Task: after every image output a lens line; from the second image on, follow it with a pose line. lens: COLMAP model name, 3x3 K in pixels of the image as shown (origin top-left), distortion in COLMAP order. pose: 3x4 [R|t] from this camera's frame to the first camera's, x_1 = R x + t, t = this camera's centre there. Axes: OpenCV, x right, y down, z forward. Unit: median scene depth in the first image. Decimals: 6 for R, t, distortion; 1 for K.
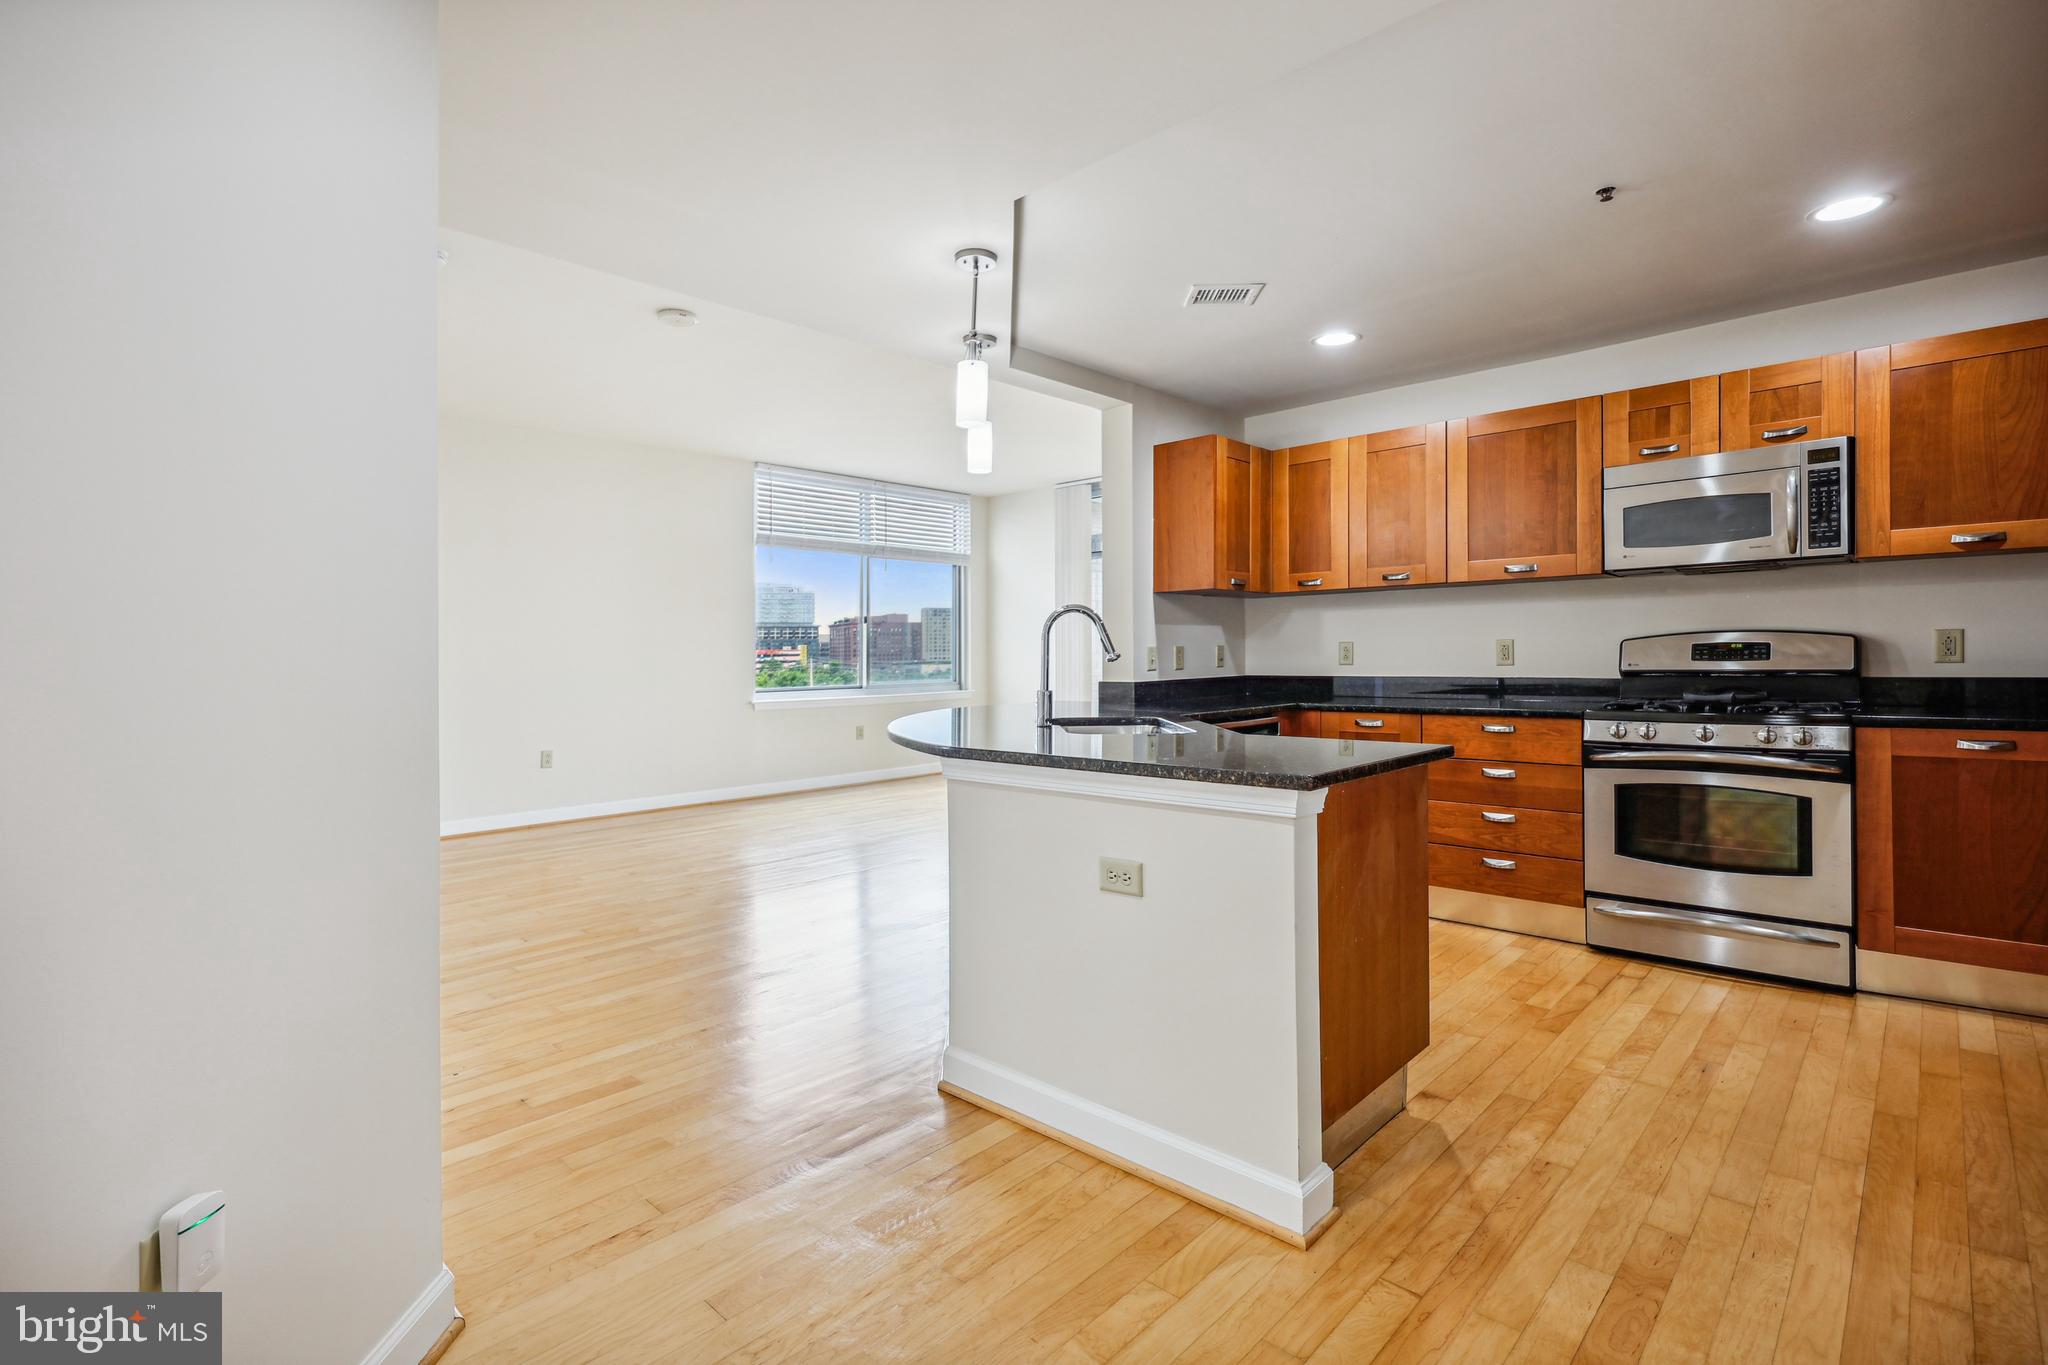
lens RADIAL K [[931.8, 0, 1013.5], [0, 931.8, 672.7], [0, 0, 1]] dist [0.001439, -0.000658]
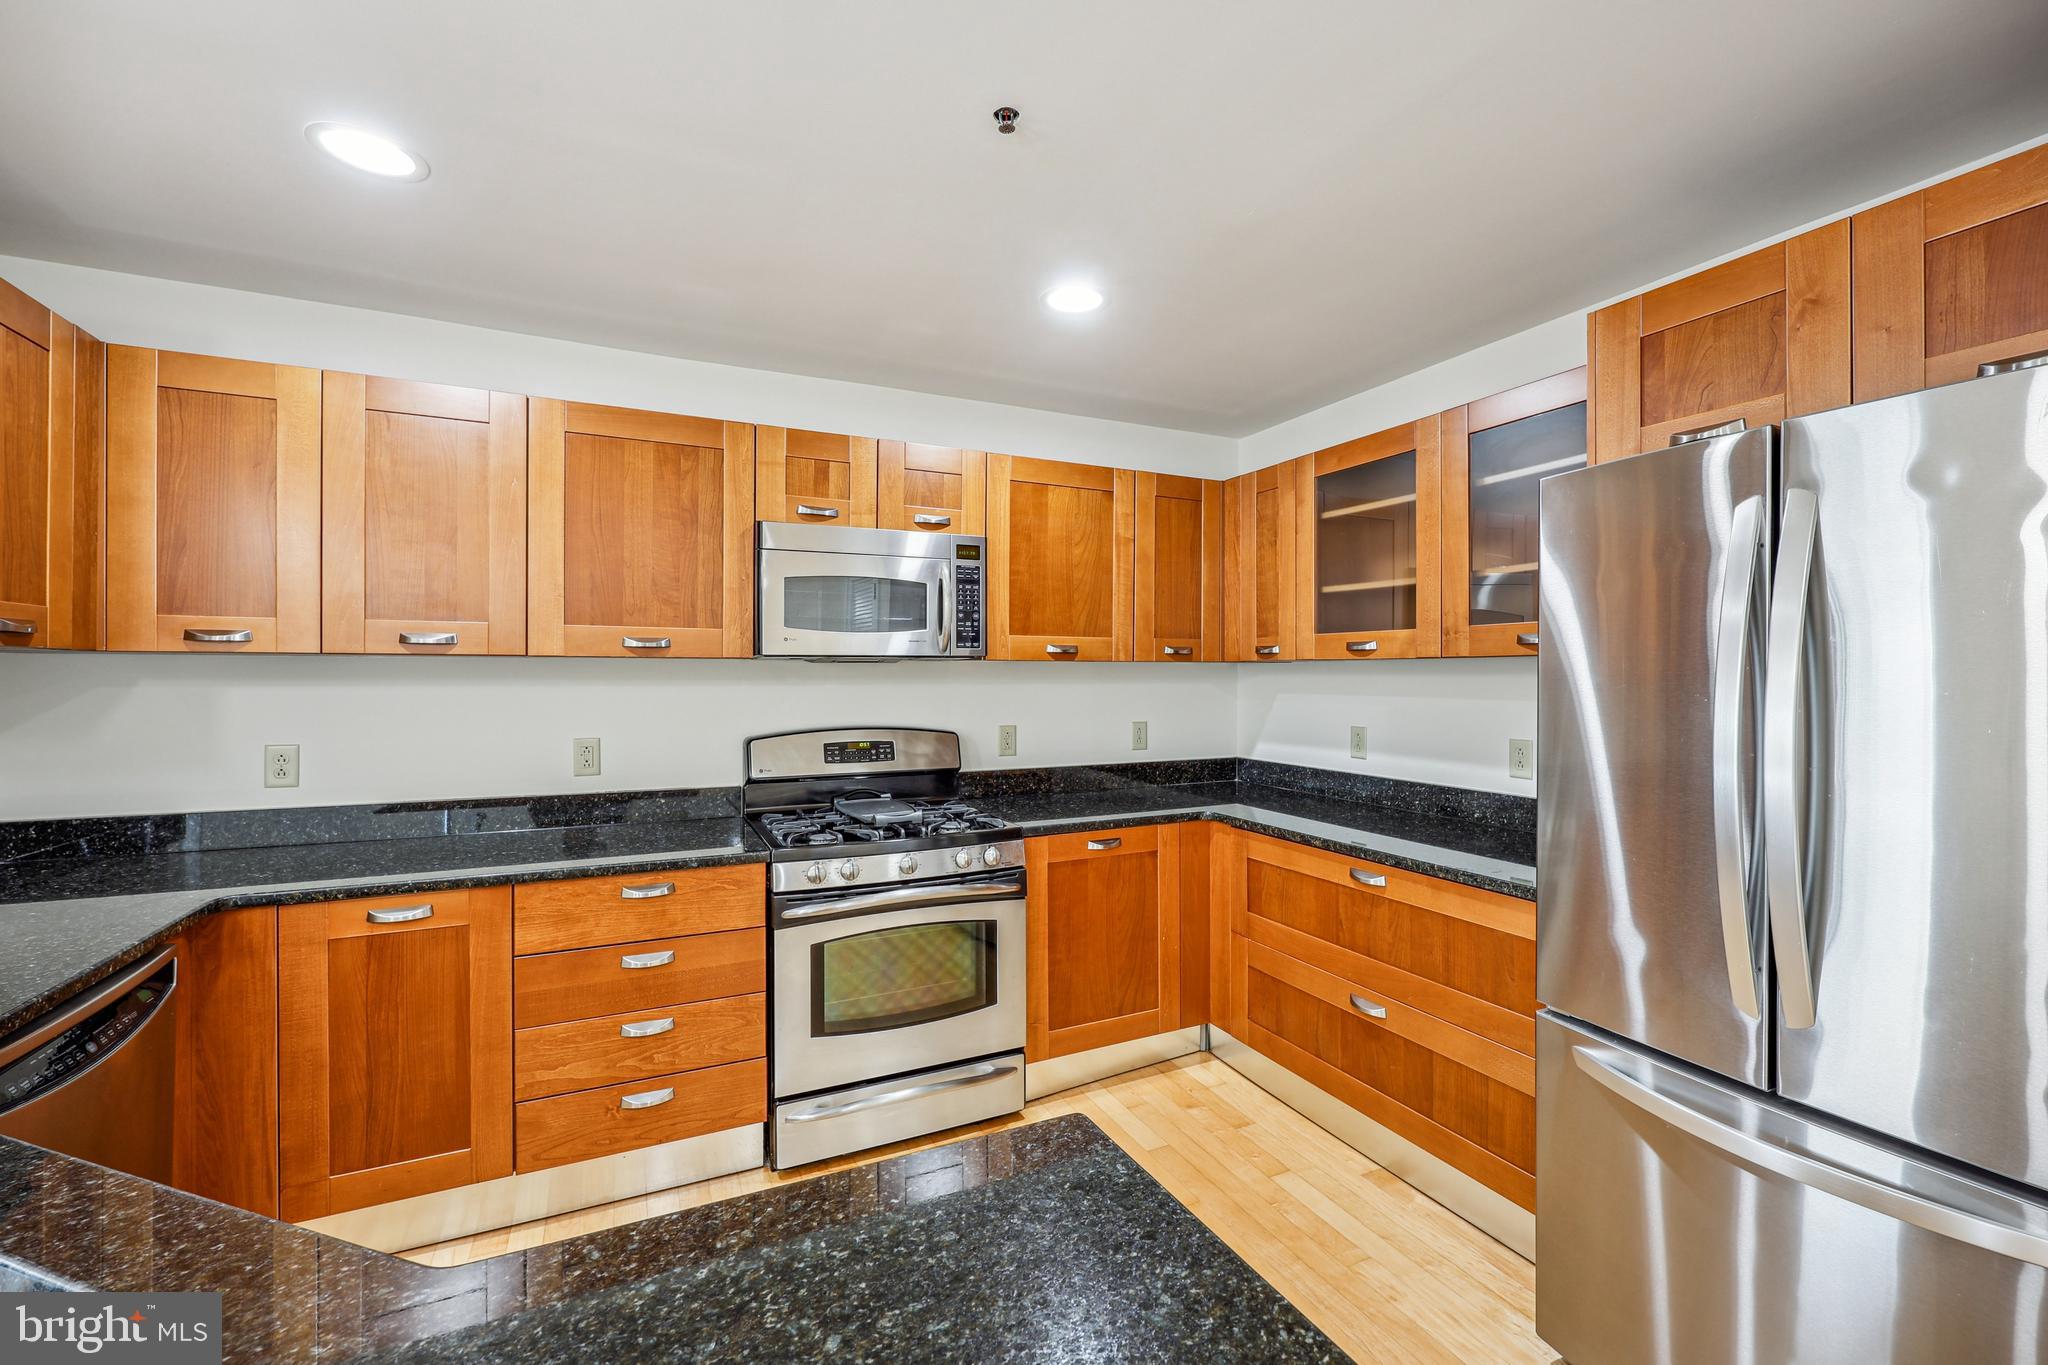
lens RADIAL K [[857.7, 0, 1027.8], [0, 857.7, 683.4], [0, 0, 1]] dist [-0.001592, -0.000395]
pose [[0.352458, 0.006496, 0.935805, 0.056183], [0.014967, 0.999809, -0.012578, -0.075553], [-0.935708, 0.018439, 0.352293, 0.558466]]
